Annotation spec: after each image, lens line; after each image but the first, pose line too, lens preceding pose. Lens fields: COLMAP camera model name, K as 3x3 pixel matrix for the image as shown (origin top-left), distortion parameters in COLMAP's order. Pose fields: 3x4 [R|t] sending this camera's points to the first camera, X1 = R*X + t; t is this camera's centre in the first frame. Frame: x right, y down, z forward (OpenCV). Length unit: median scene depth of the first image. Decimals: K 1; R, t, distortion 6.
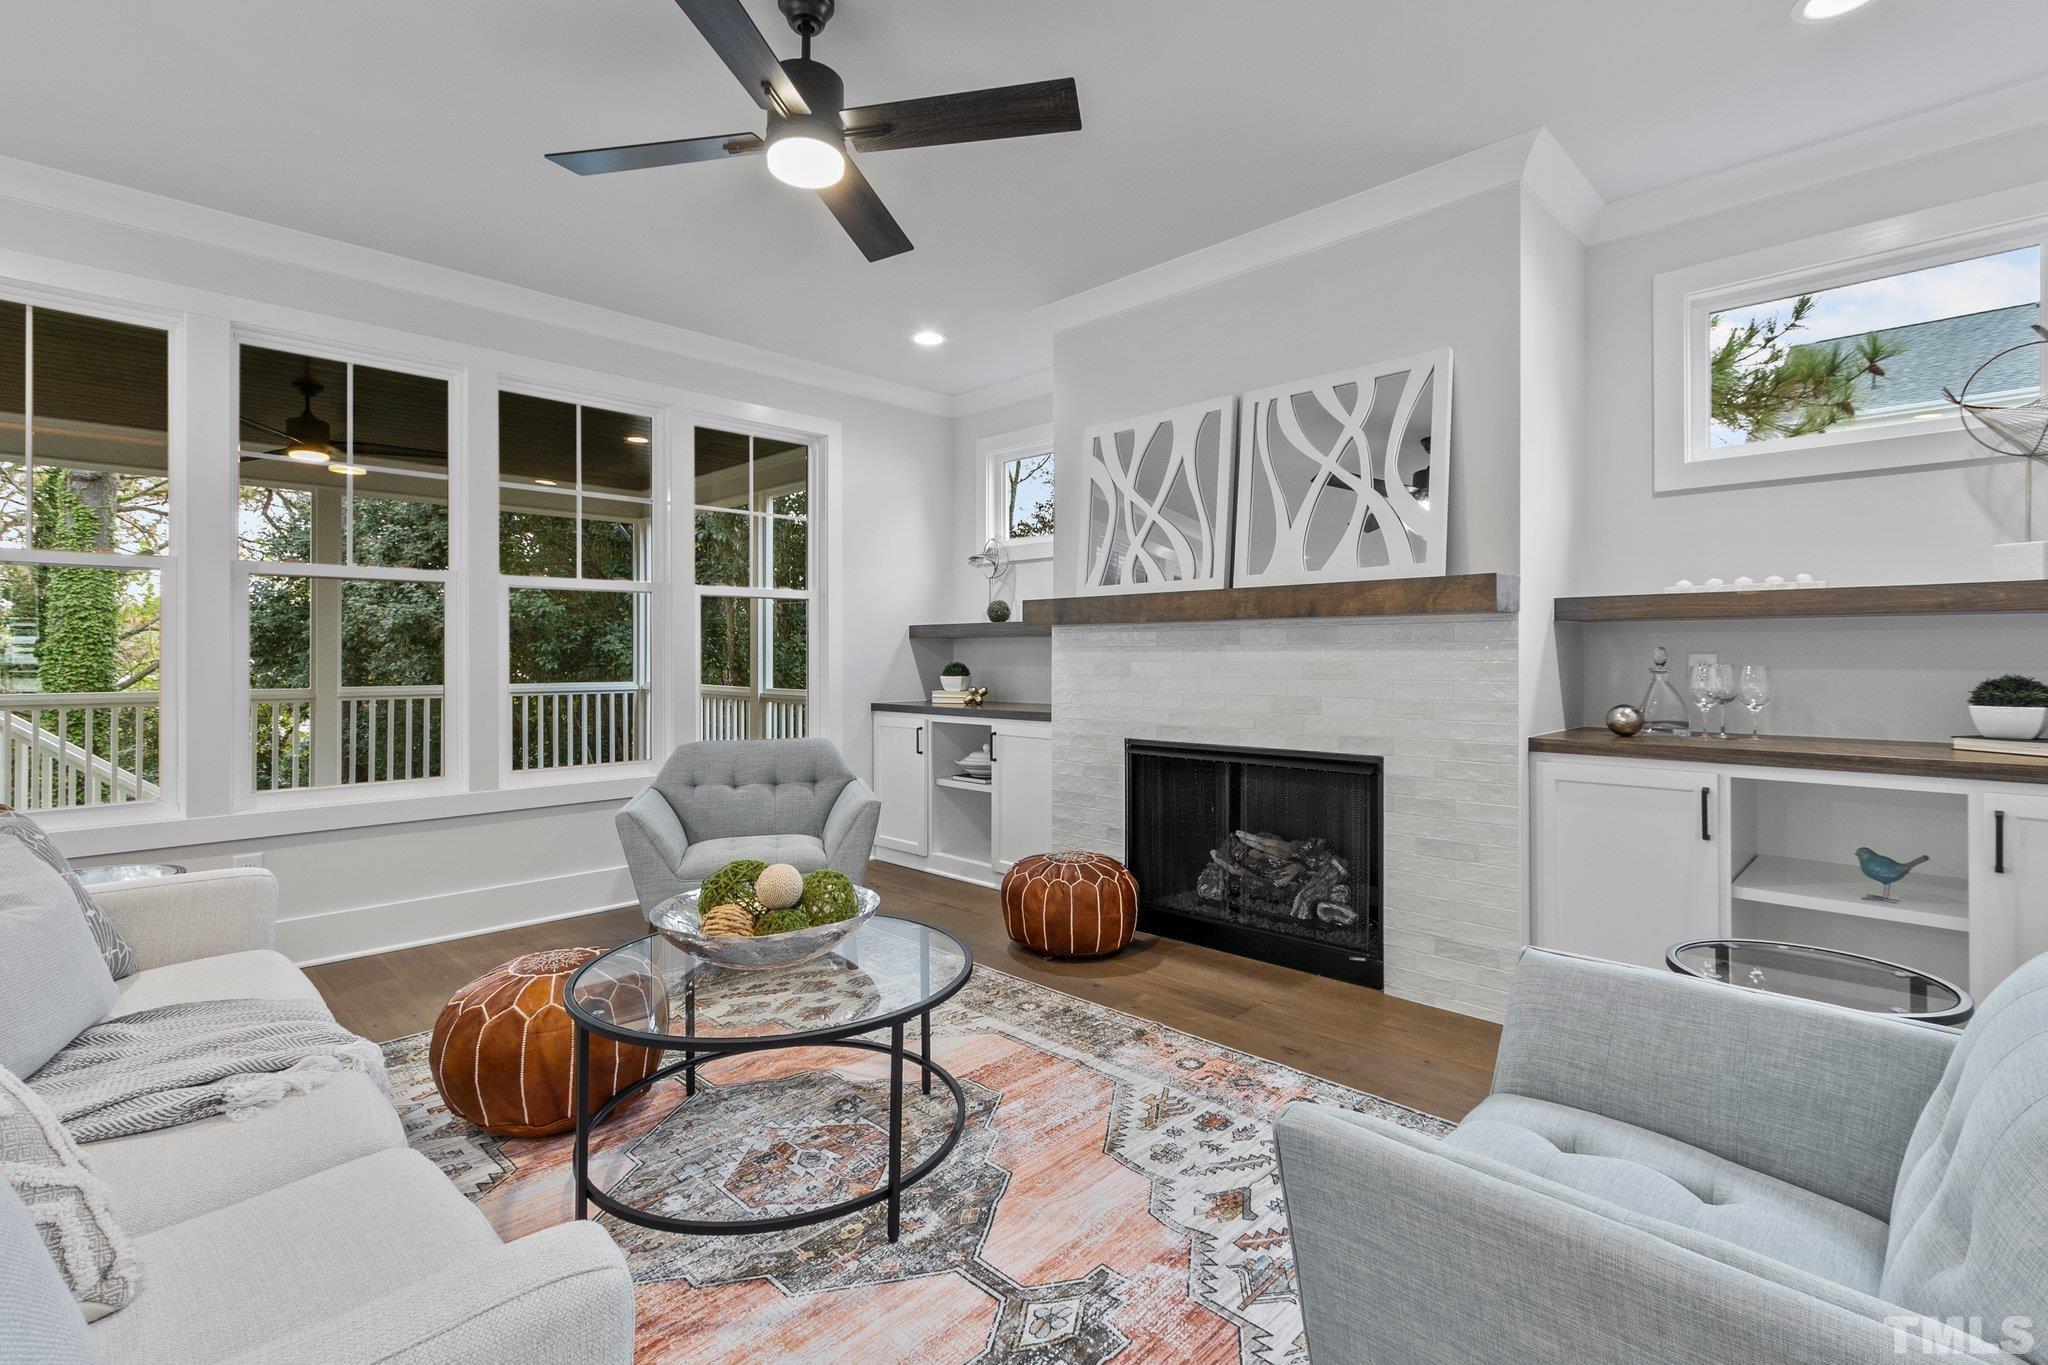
lens RADIAL K [[944.3, 0, 1014.1], [0, 944.3, 649.4], [0, 0, 1]] dist [-0.001445, -0.000647]
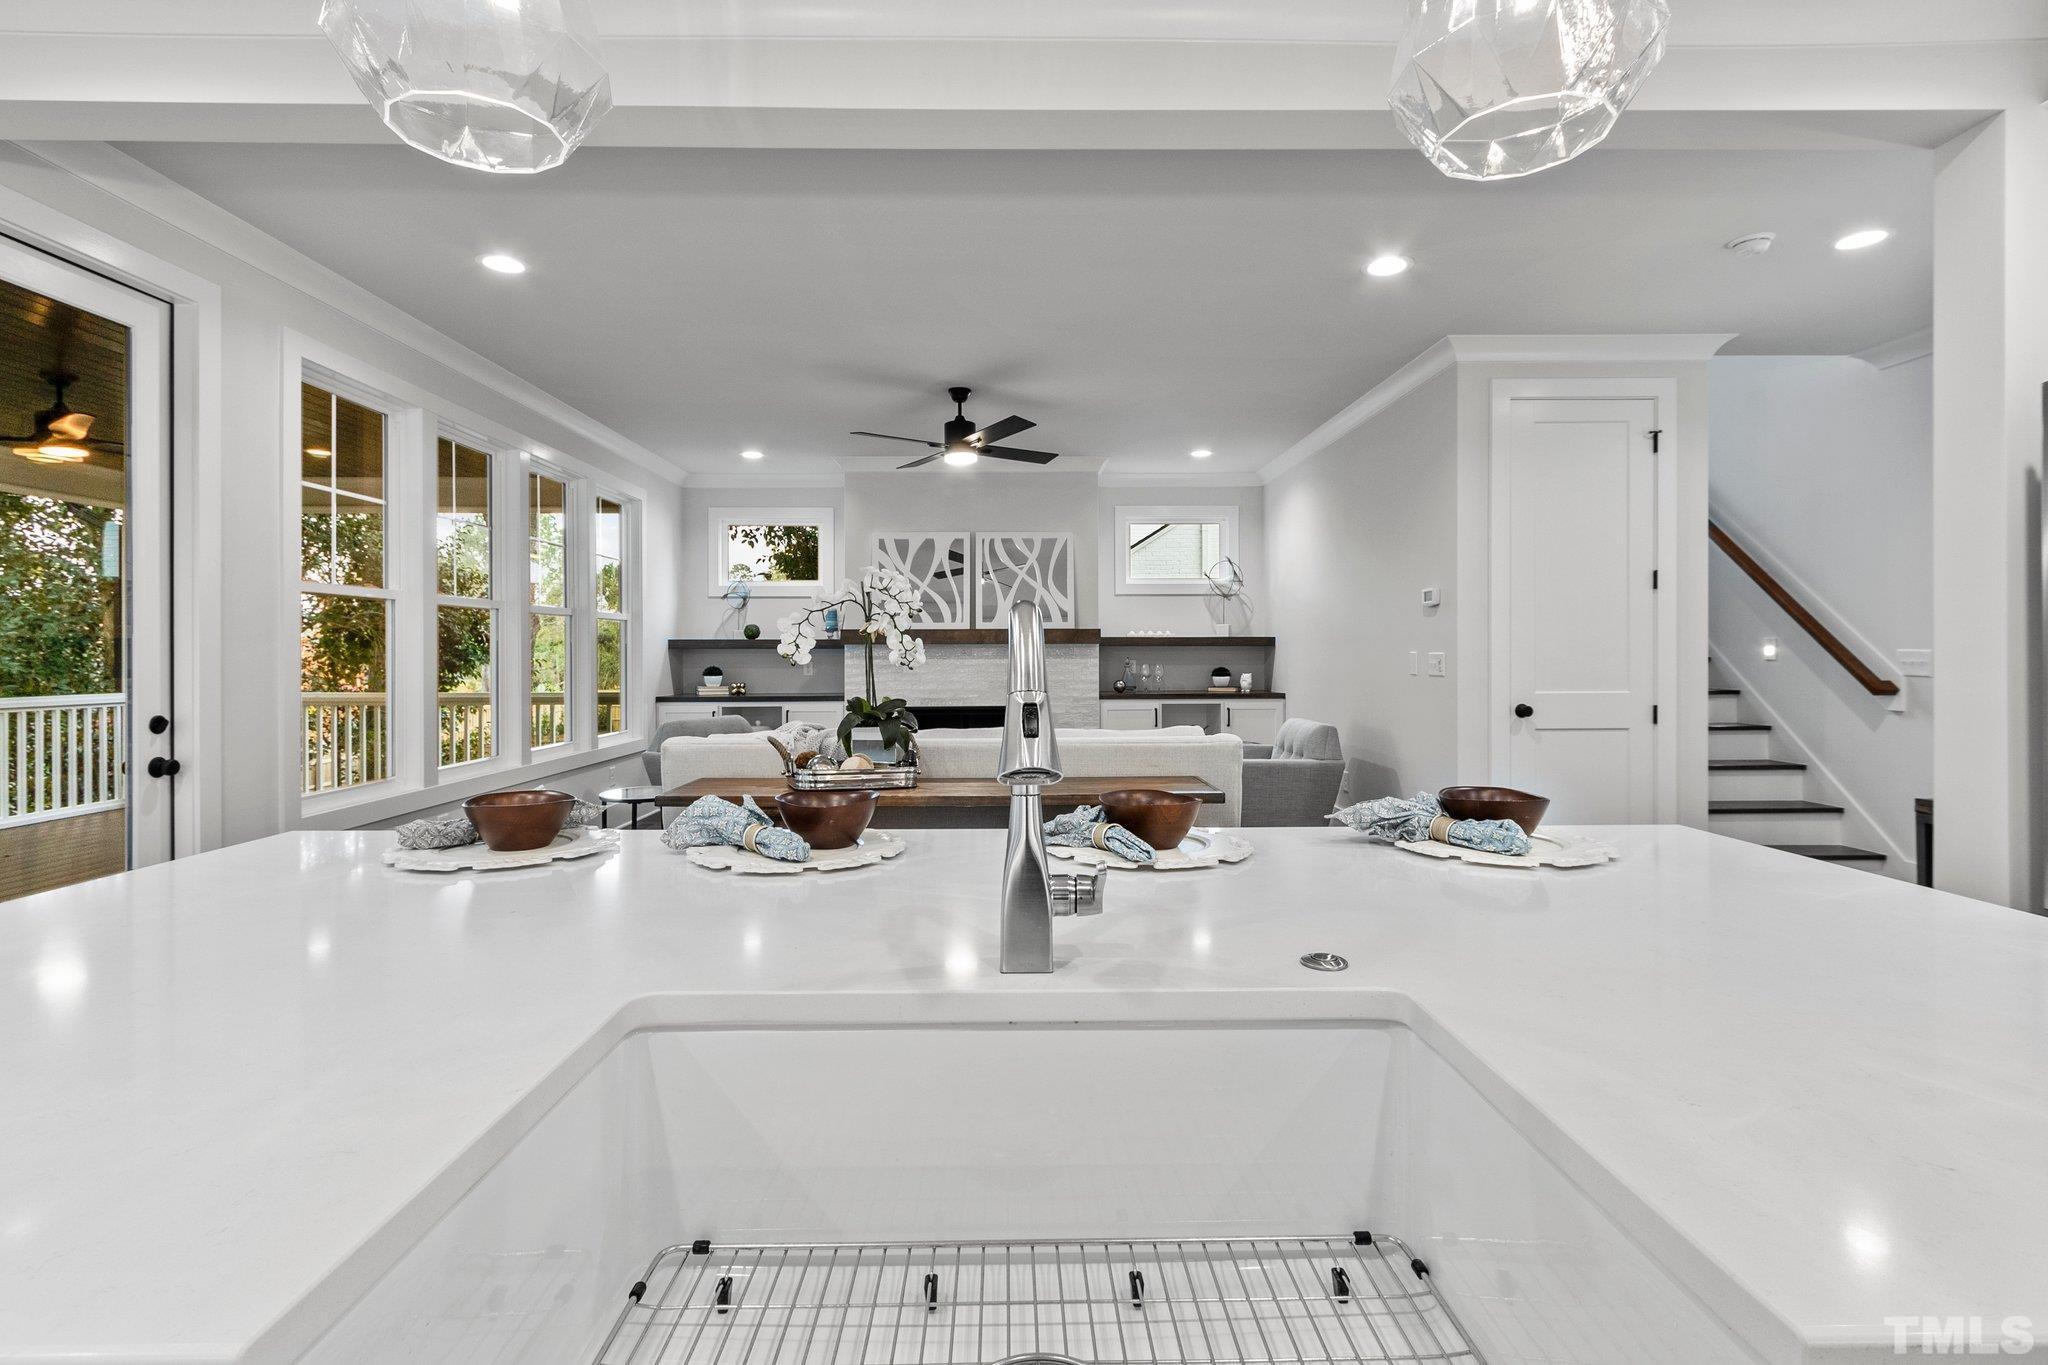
lens RADIAL K [[957.2, 0, 1028.3], [0, 957.2, 649.7], [0, 0, 1]] dist [0.000857, 0.011235]
pose [[0.691883, 0.002733, 0.722004, -1.272301], [-0.002296, 0.999996, -0.001585, -0.016780], [-0.722006, -0.000561, 0.691887, -0.559394]]
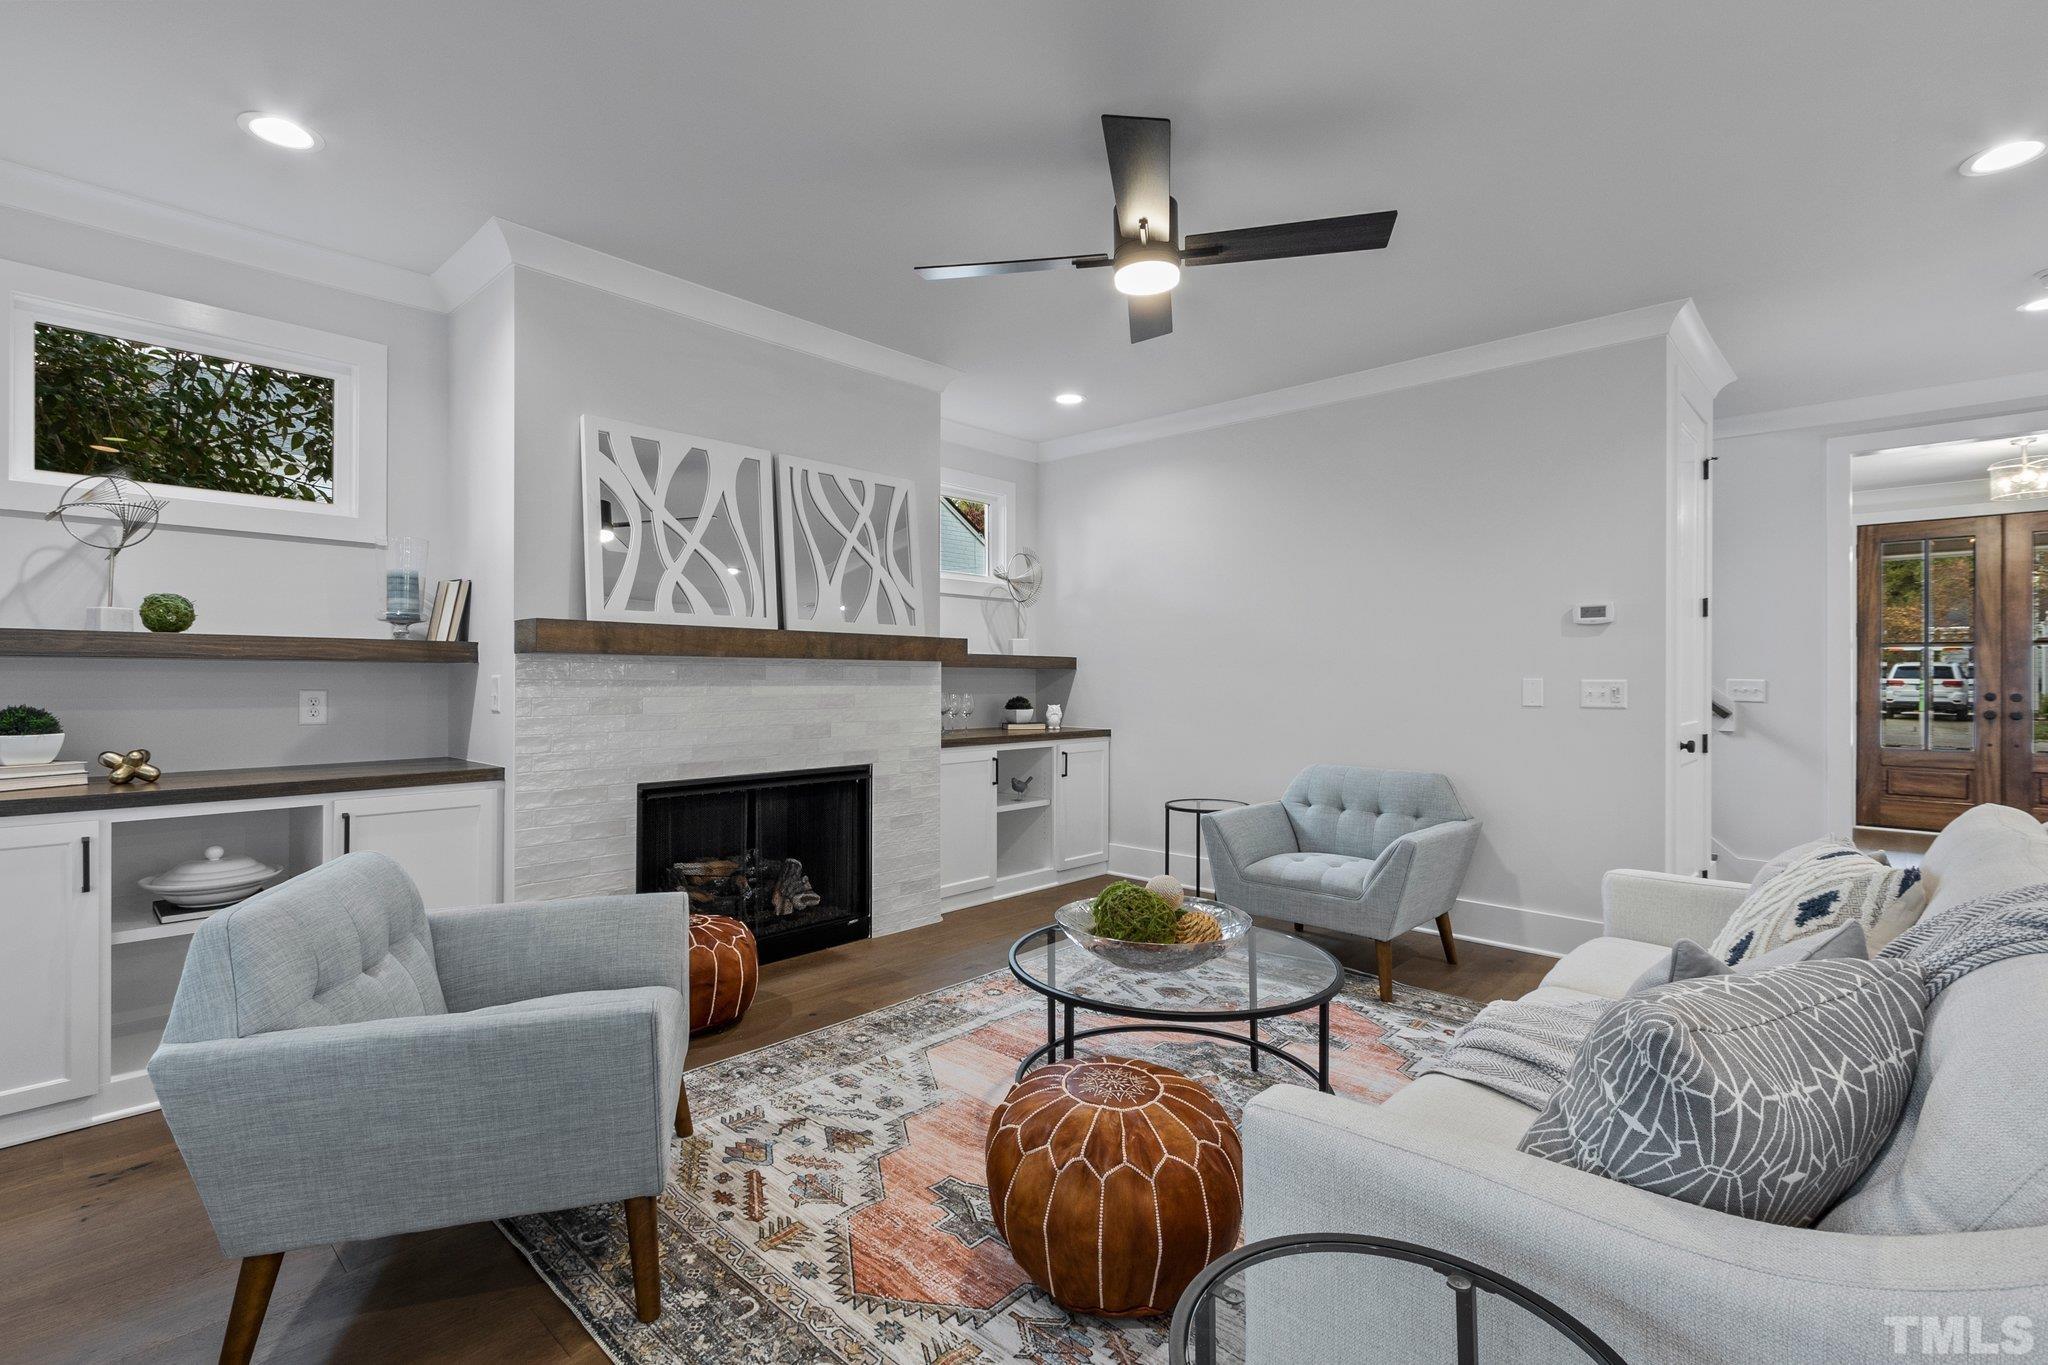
lens RADIAL K [[935.2, 0, 1022.4], [0, 935.2, 670.5], [0, 0, 1]] dist [0.009981, -0.004912]
pose [[-0.035853, 0.009156, 0.999315, -0.938423], [-0.010467, 0.999900, -0.009537, -0.009520], [-0.999302, -0.010802, -0.035753, 0.813229]]
